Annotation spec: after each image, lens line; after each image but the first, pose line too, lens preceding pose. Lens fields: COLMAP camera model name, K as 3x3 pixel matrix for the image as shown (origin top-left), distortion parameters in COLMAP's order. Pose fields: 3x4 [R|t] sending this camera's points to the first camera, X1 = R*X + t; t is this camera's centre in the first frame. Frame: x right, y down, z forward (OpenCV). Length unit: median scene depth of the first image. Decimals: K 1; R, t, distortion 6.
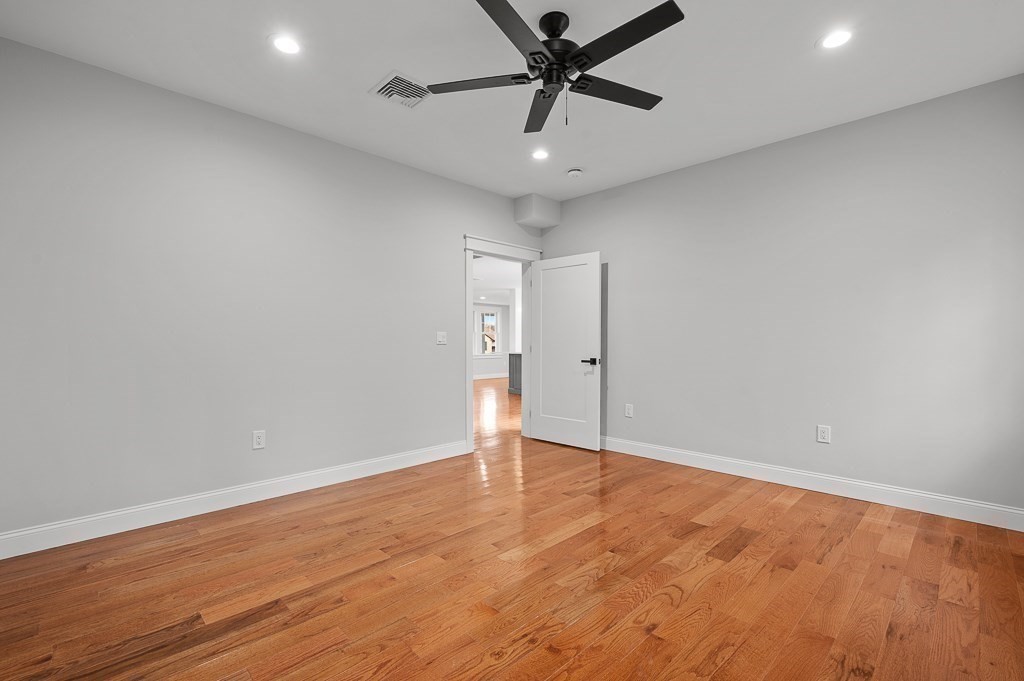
lens RADIAL K [[468.0, 0, 512.6], [0, 468.0, 343.5], [0, 0, 1]] dist [0.001569, 0.000093]
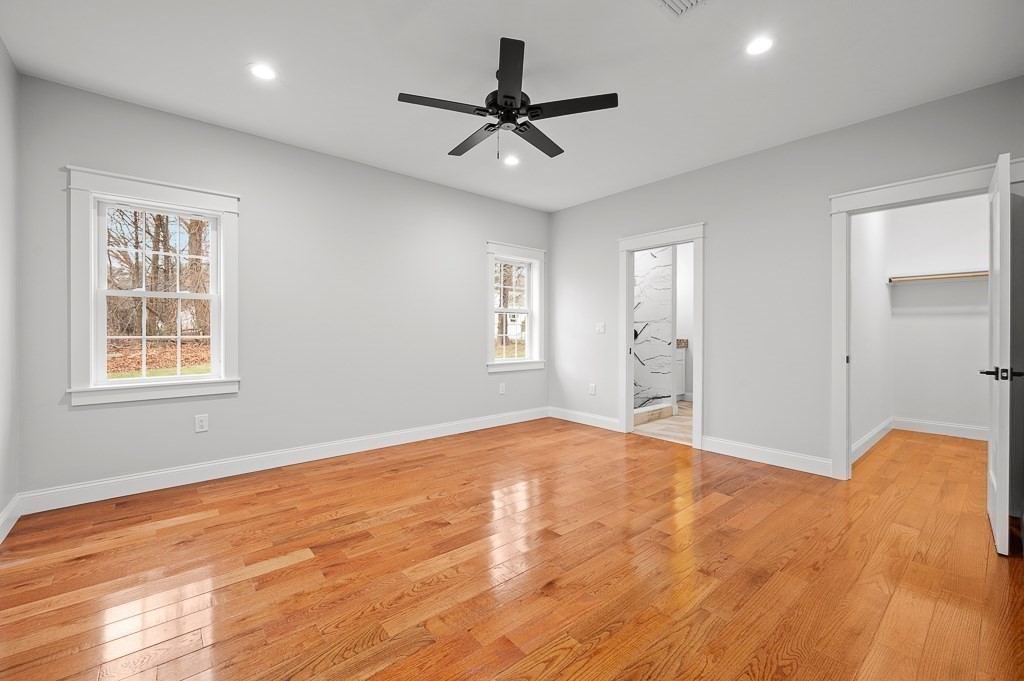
lens RADIAL K [[433.2, 0, 512.1], [0, 433.2, 334.4], [0, 0, 1]] dist [0.001645, 0.000881]
pose [[-0.997132, -0.002717, 0.075636, -0.010236], [-0.001941, 0.999945, 0.010341, -0.007416], [-0.075660, 0.010164, -0.997082, 1.925410]]
